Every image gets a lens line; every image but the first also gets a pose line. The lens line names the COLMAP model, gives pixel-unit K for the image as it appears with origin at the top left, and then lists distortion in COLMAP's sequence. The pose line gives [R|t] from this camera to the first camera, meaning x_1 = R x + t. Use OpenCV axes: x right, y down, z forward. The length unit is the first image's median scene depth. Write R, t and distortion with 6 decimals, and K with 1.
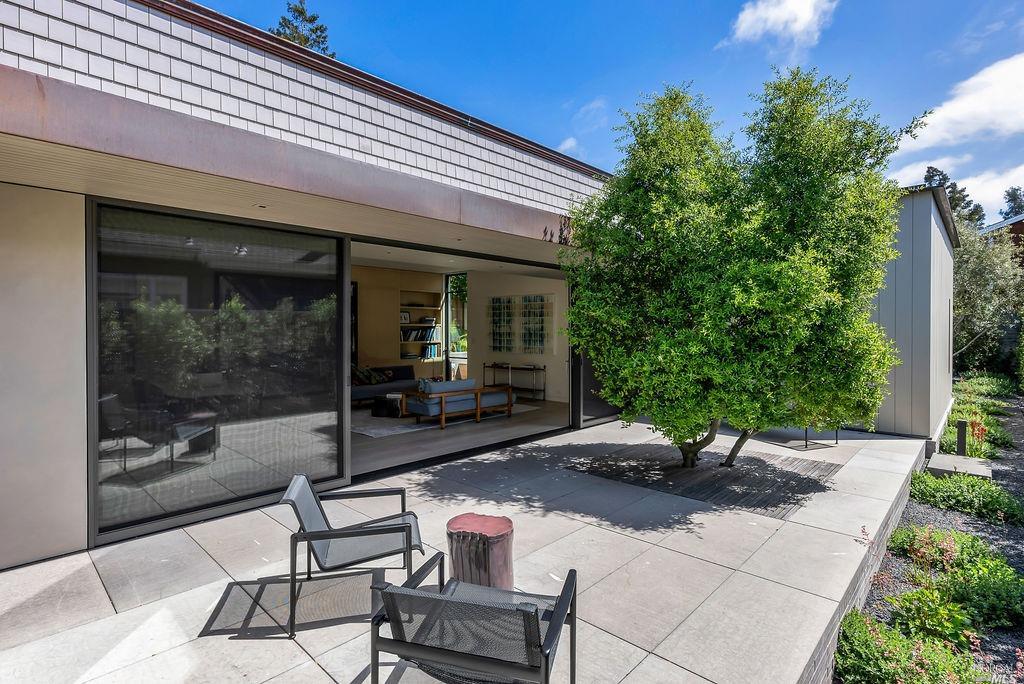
lens RADIAL K [[495.9, 0, 509.9], [0, 495.9, 336.3], [0, 0, 1]] dist [-0.006740, 0.001539]
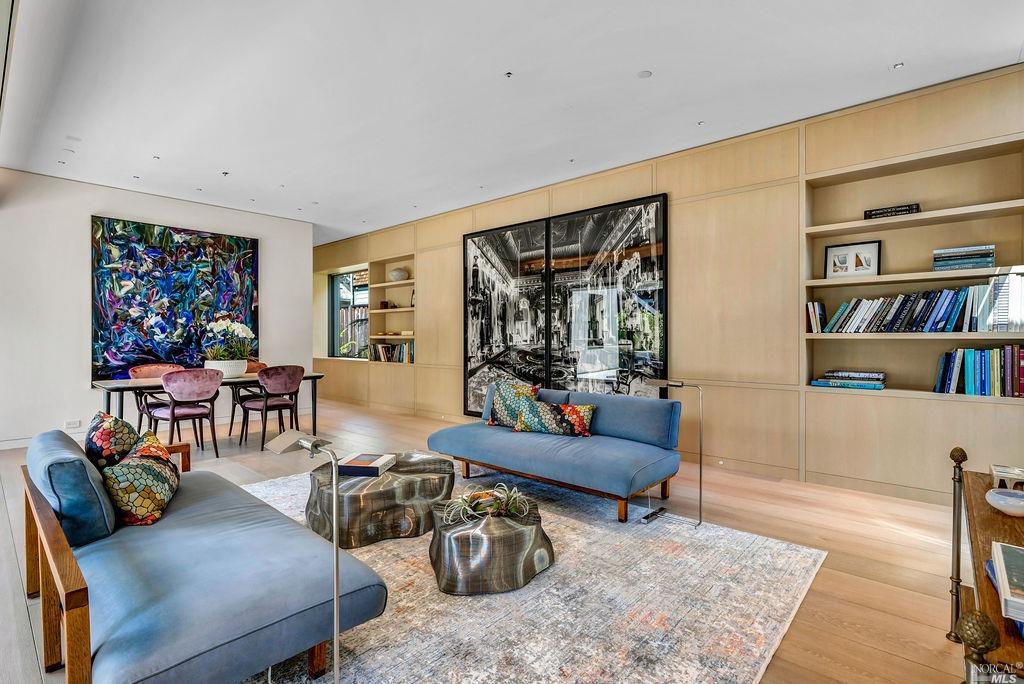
lens RADIAL K [[495.9, 0, 515.3], [0, 495.9, 337.9], [0, 0, 1]] dist [-0.006740, 0.001539]
pose [[0.022808, -0.001057, -0.999739, 0.118296], [-0.014463, 0.999894, -0.001387, 0.018973], [0.999635, 0.014491, 0.022790, 0.891365]]
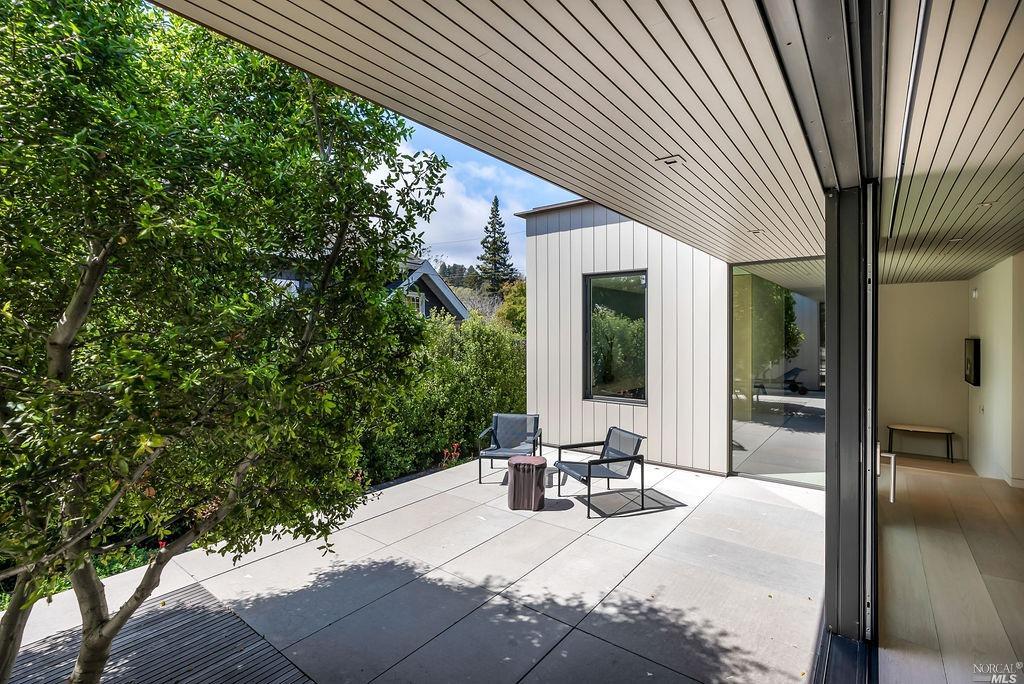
lens RADIAL K [[472.5, 0, 512.7], [0, 472.5, 335.9], [0, 0, 1]] dist [-0.014795, 0.006735]
pose [[-0.995002, 0.004253, -0.099768, 0.039364], [0.002154, 0.999774, 0.021137, -0.022447], [0.099836, 0.020816, -0.994786, 0.668109]]
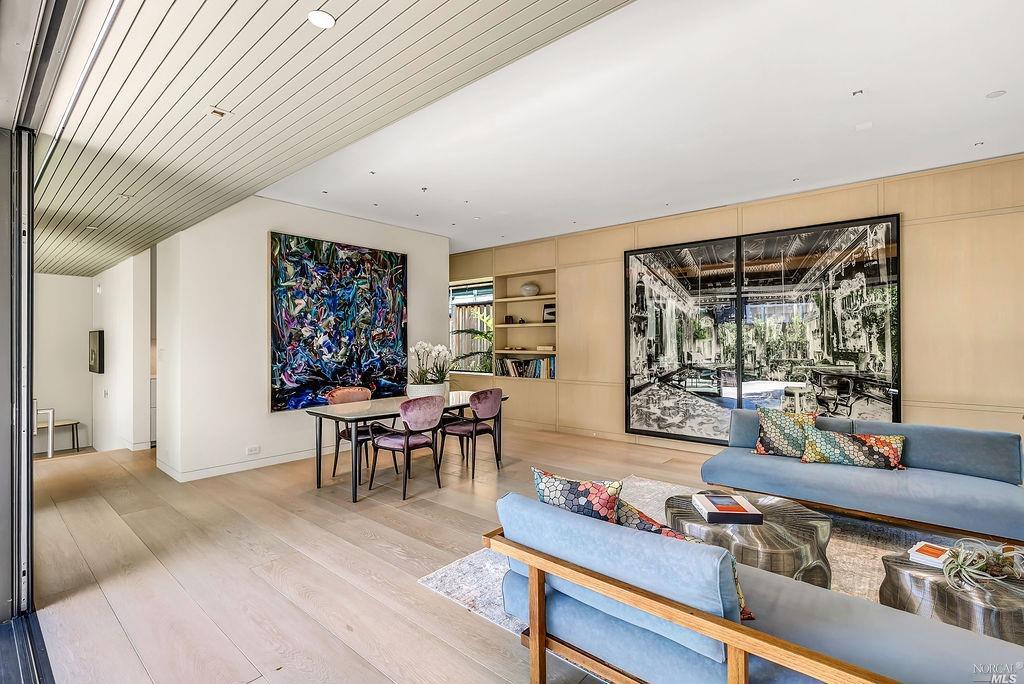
lens RADIAL K [[472.5, 0, 517.1], [0, 472.5, 339.9], [0, 0, 1]] dist [-0.014795, 0.006735]
pose [[0.054210, -0.002896, -0.998525, 0.074509], [-0.010572, 0.999938, -0.003474, 0.003833], [0.998474, 0.010744, 0.054176, 0.676417]]
